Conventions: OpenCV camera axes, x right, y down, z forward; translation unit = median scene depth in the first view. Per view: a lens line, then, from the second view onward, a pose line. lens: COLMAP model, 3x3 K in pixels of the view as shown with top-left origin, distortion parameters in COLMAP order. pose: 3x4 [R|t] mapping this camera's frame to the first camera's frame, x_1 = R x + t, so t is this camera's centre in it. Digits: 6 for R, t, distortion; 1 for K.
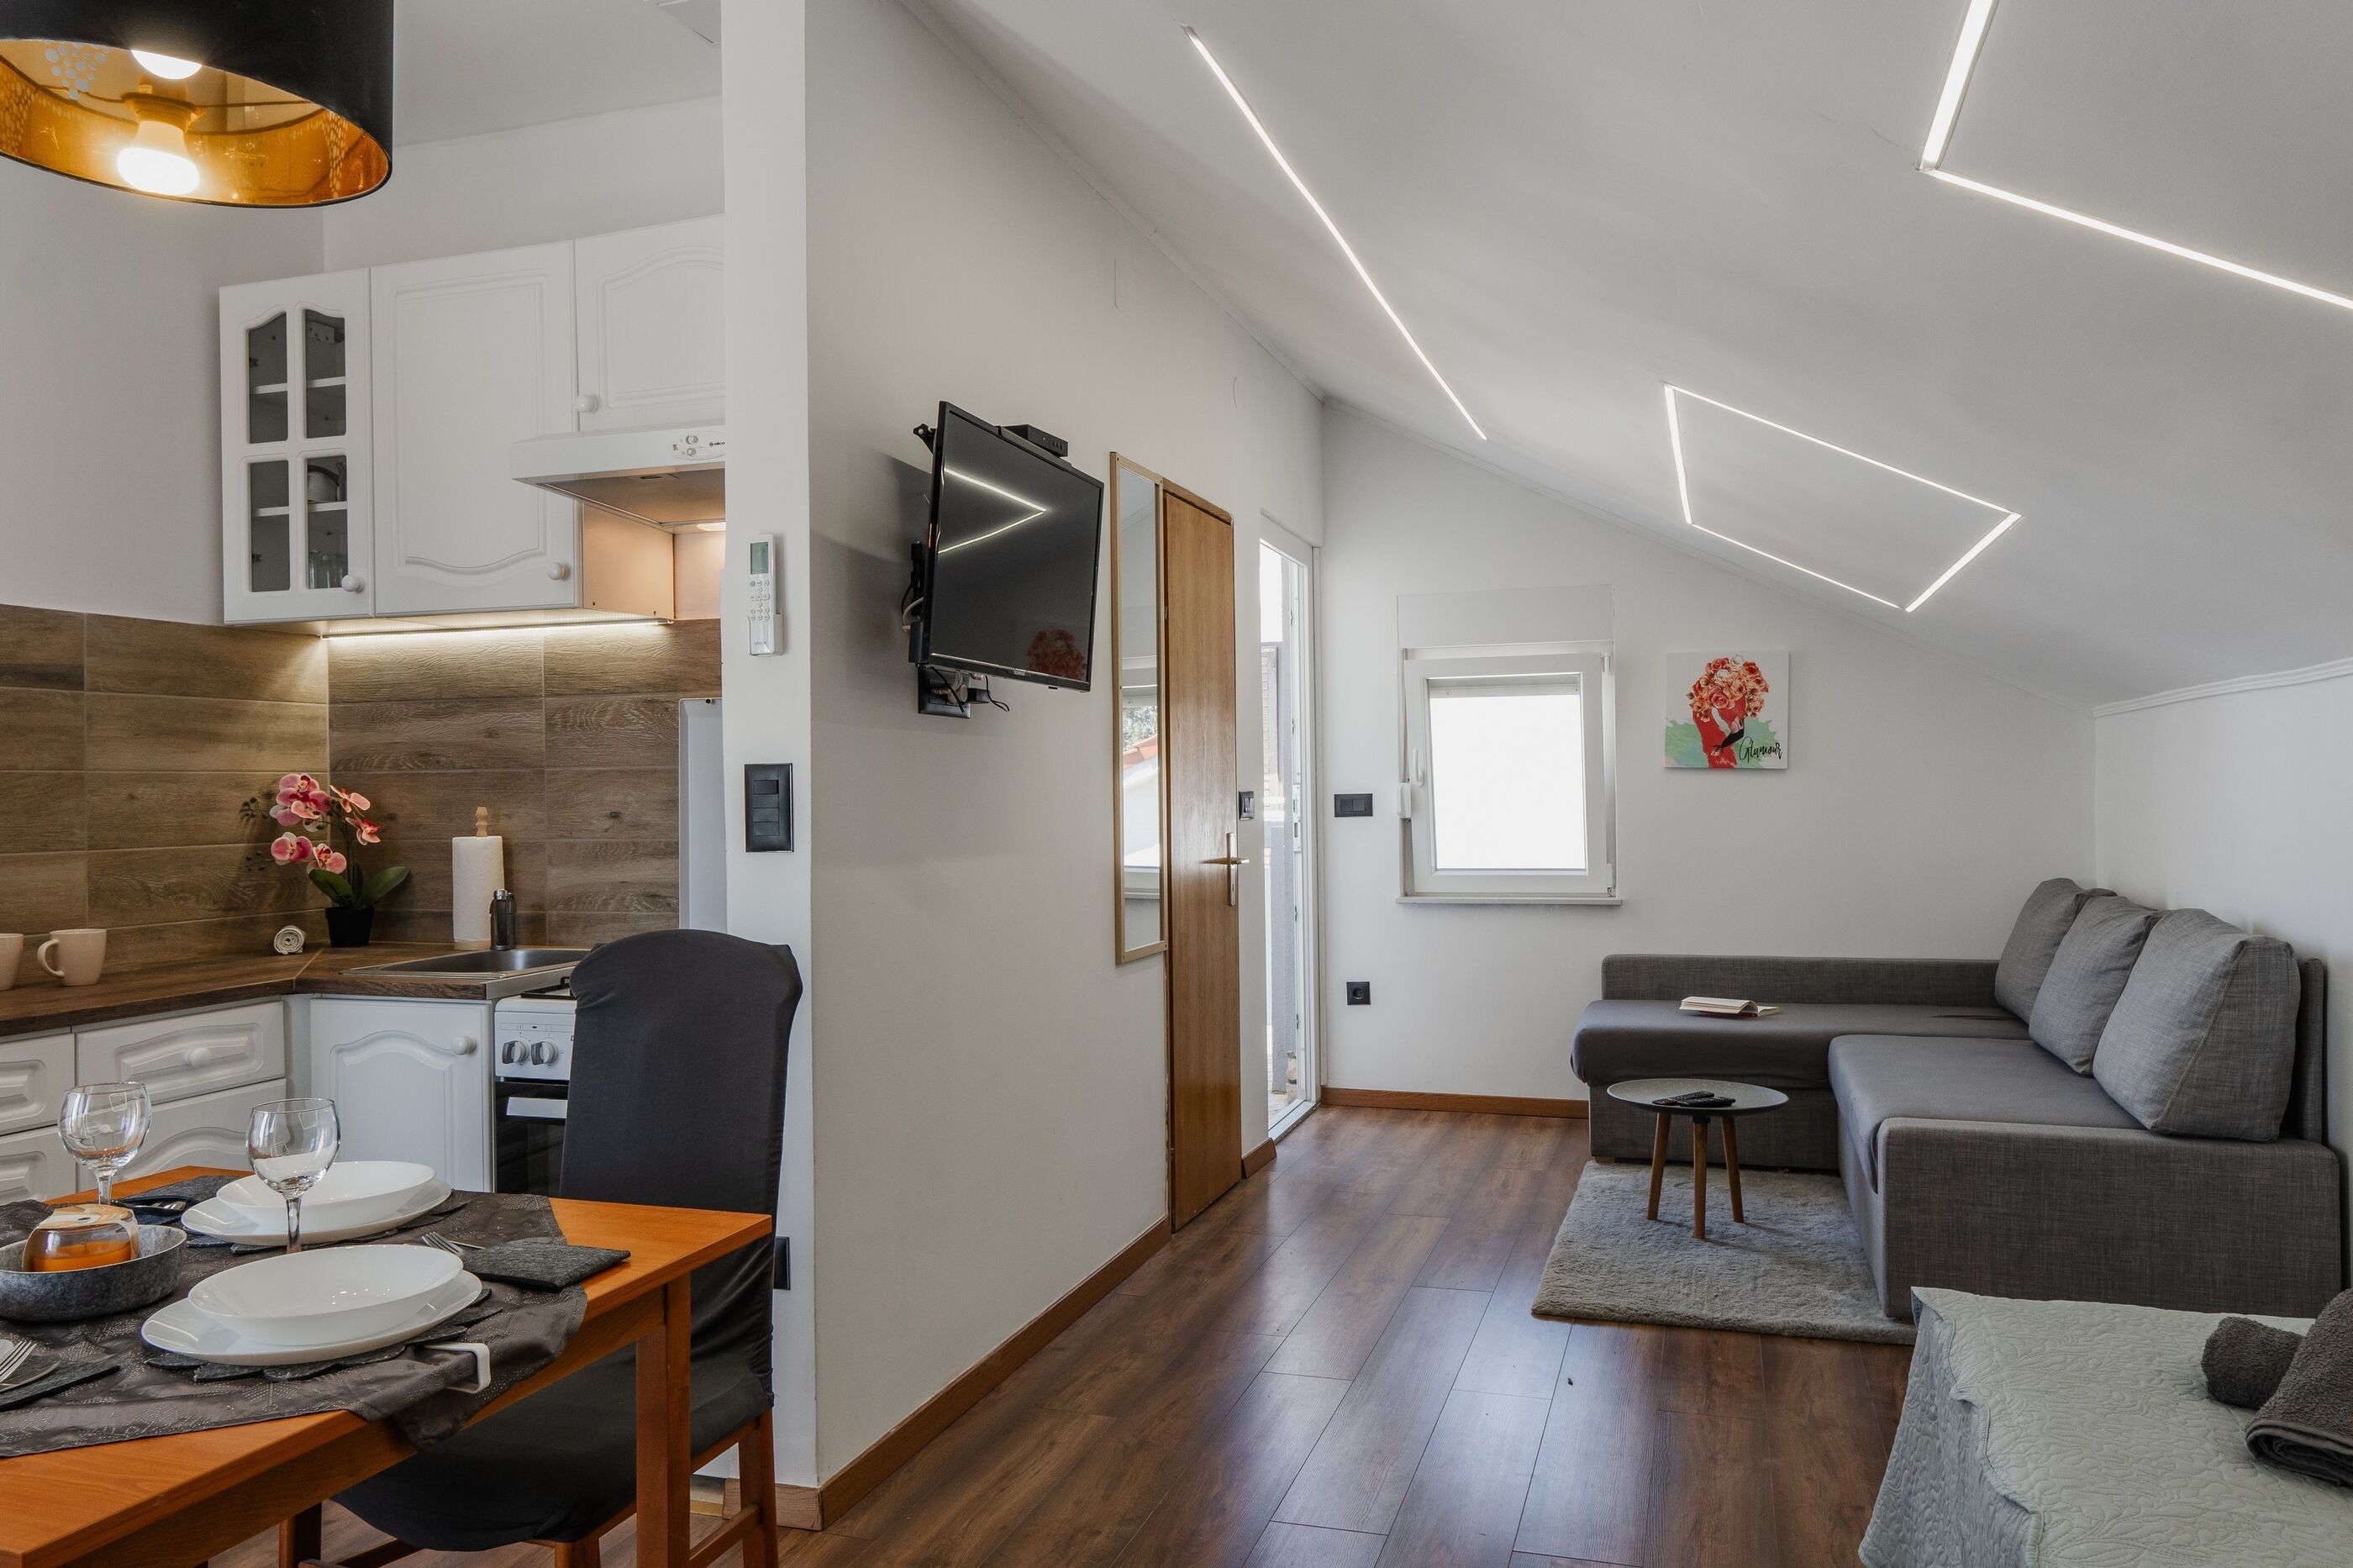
lens RADIAL K [[1625.6, 0, 1171.2], [0, 1625.6, 785.5], [0, 0, 1]] dist [-0.001238, -0.007515]
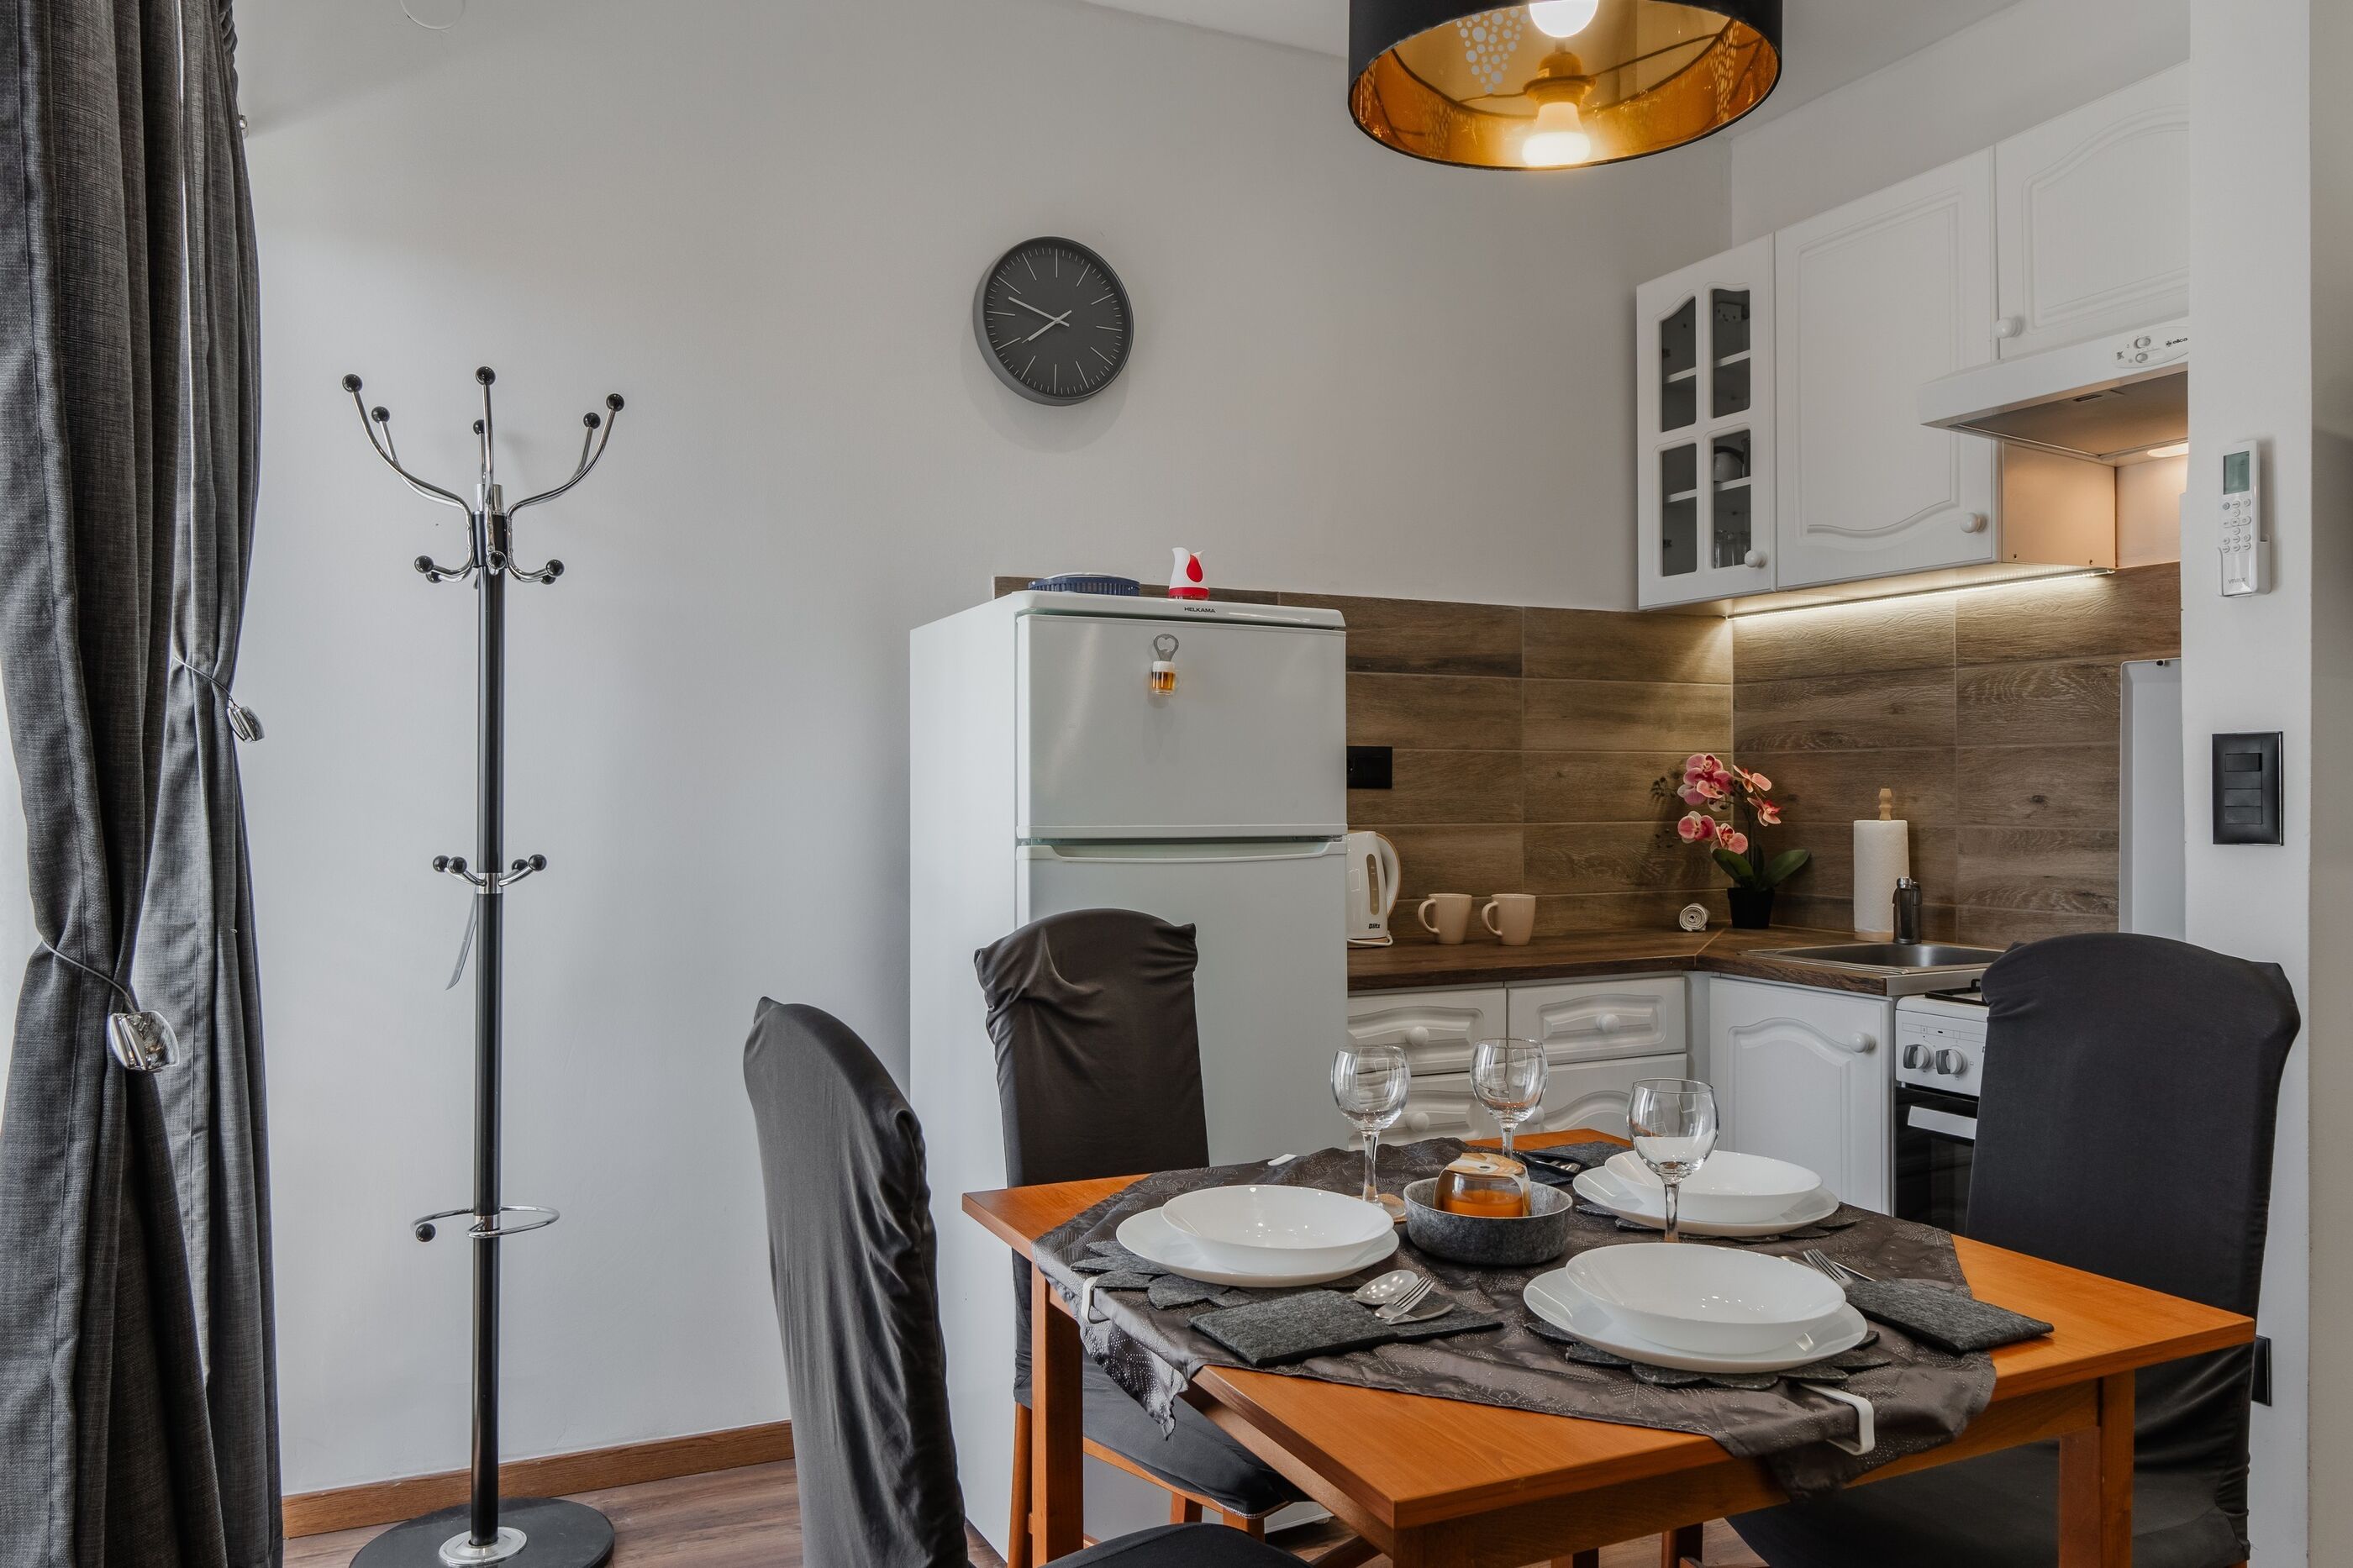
lens RADIAL K [[1651.5, 0, 1170.4], [0, 1651.5, 784.7], [0, 0, 1]] dist [-0.002524, -0.000572]
pose [[0.686645, 0.009144, -0.726935, -0.018728], [-0.006173, 0.999958, 0.006747, 0.007246], [0.726967, -0.000146, 0.686673, 0.054176]]
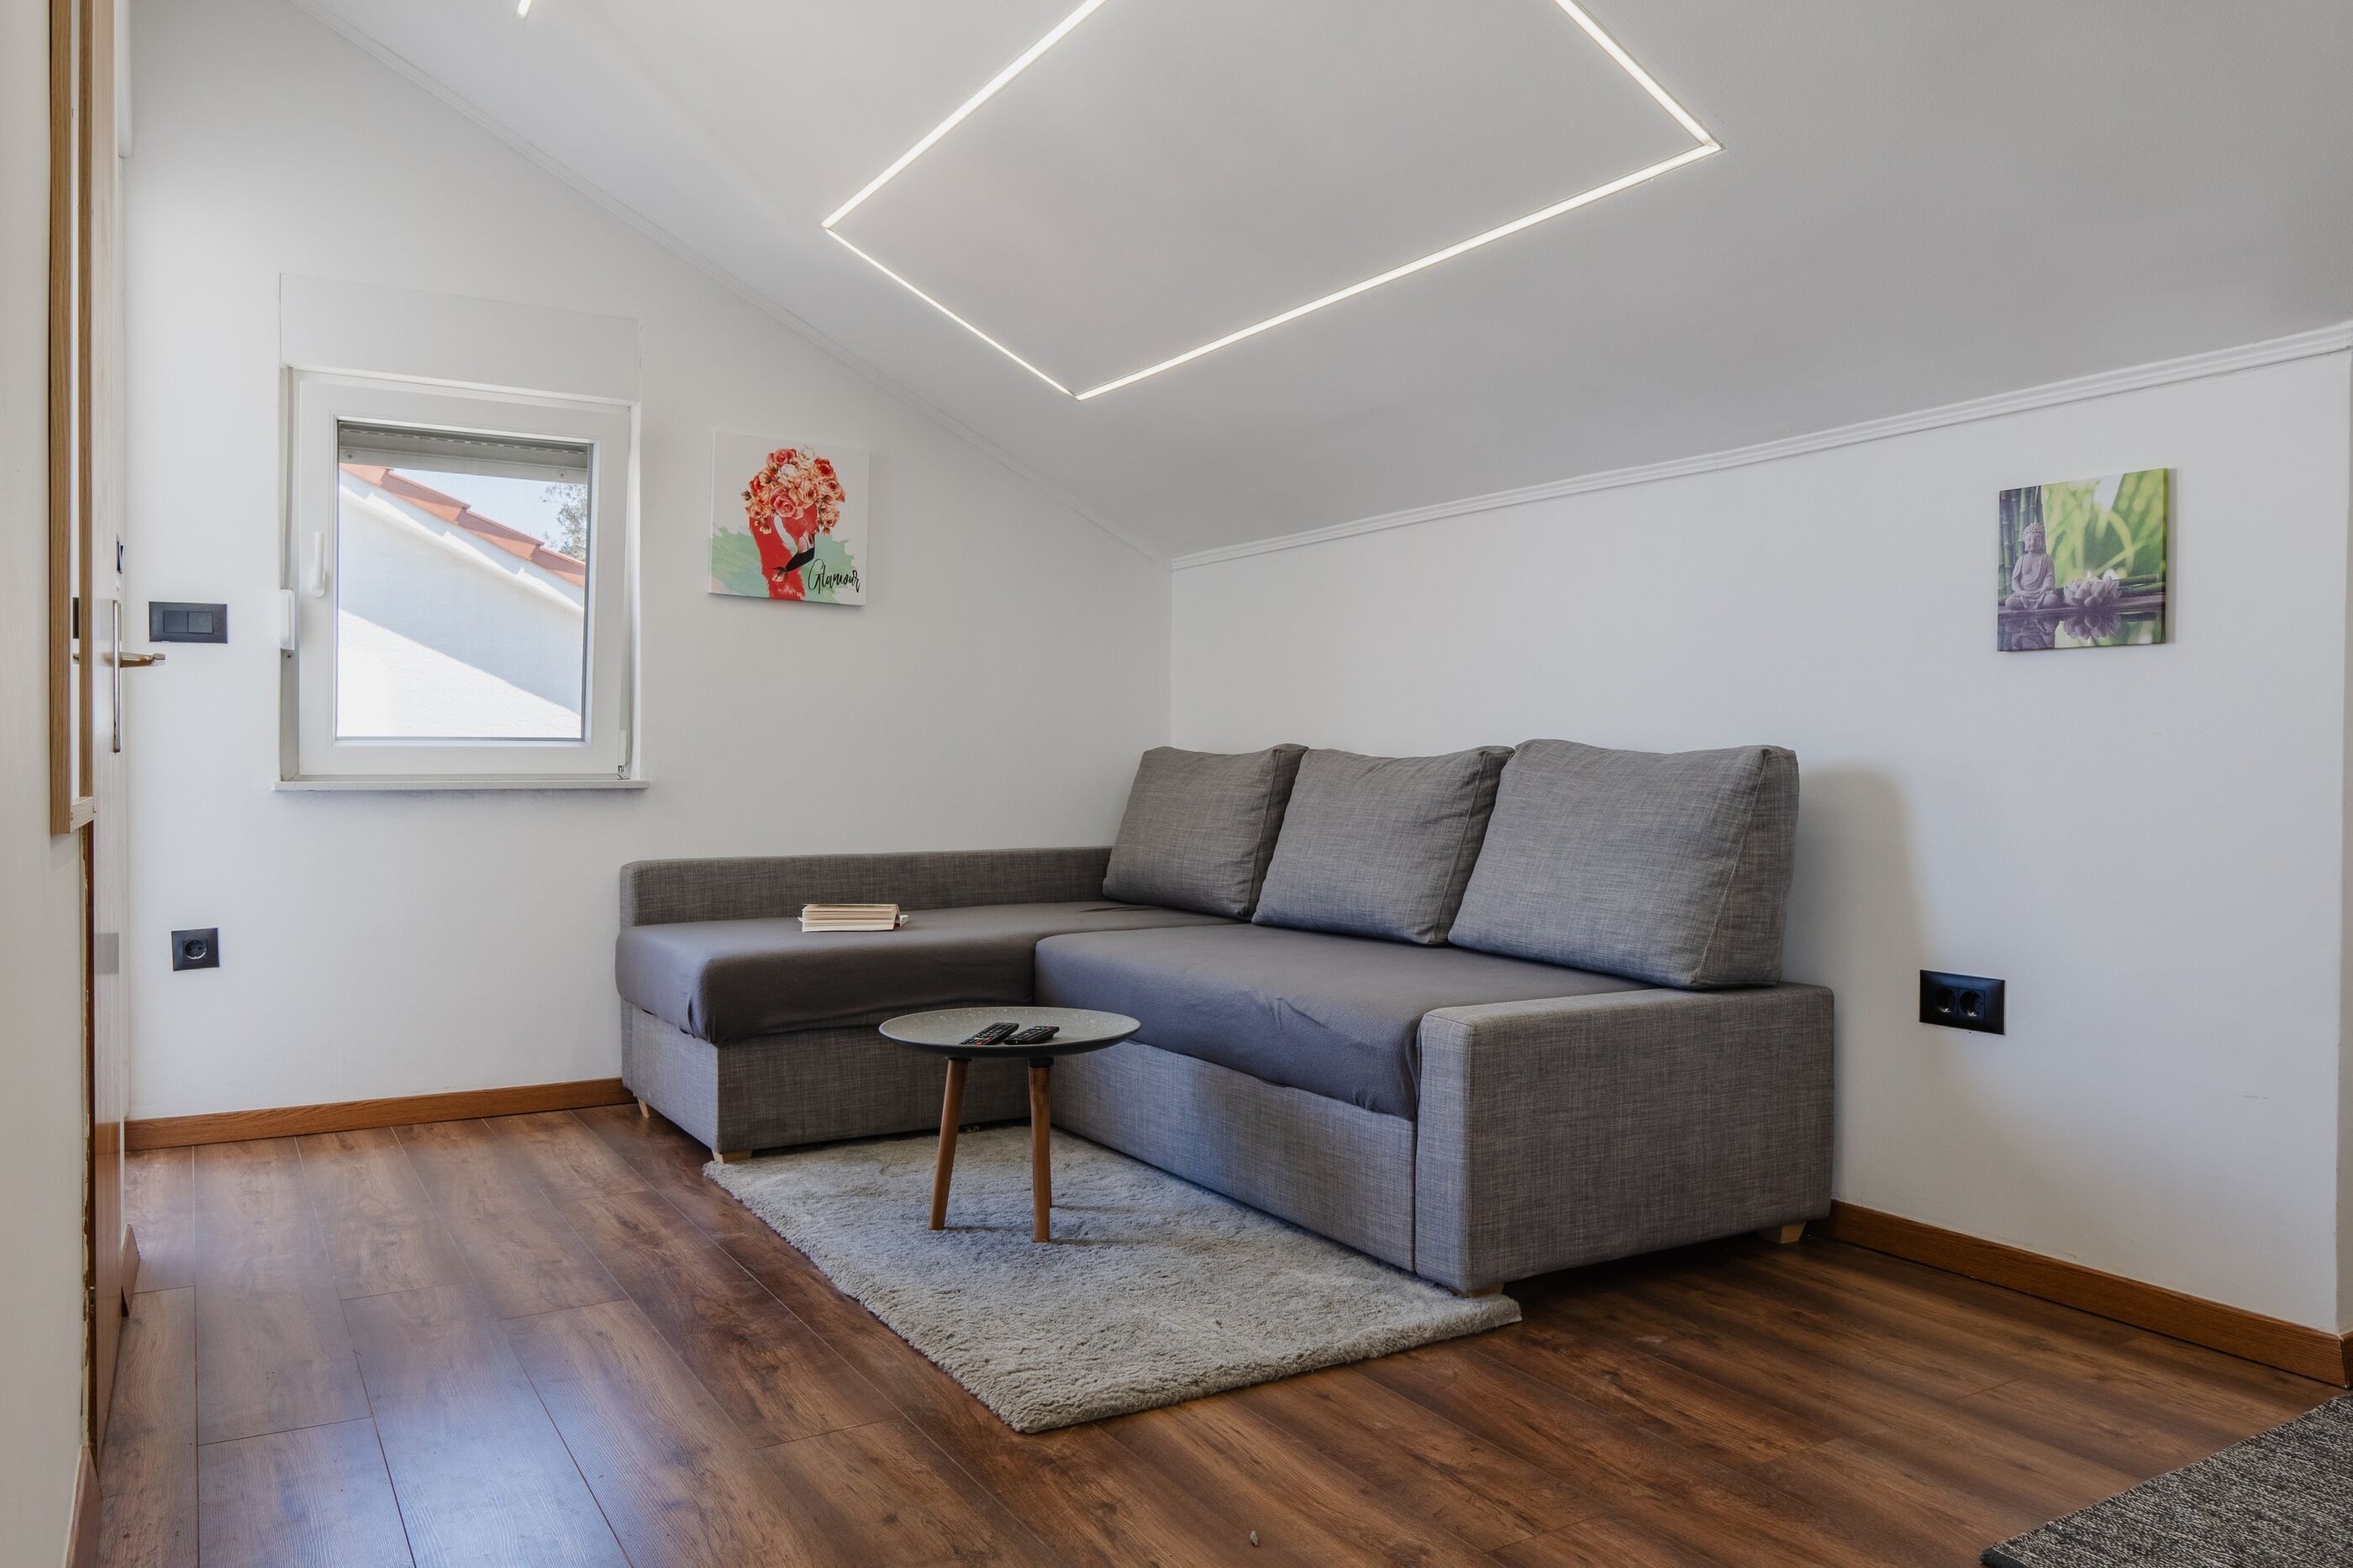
lens RADIAL K [[1647.5, 0, 1161.6], [0, 1647.5, 778.5], [0, 0, 1]] dist [-0.001449, 0.000911]
pose [[0.656622, 0.005609, 0.754199, -0.176262], [-0.014692, 0.999878, 0.005355, 0.103348], [-0.754076, -0.014597, 0.656624, 0.628871]]
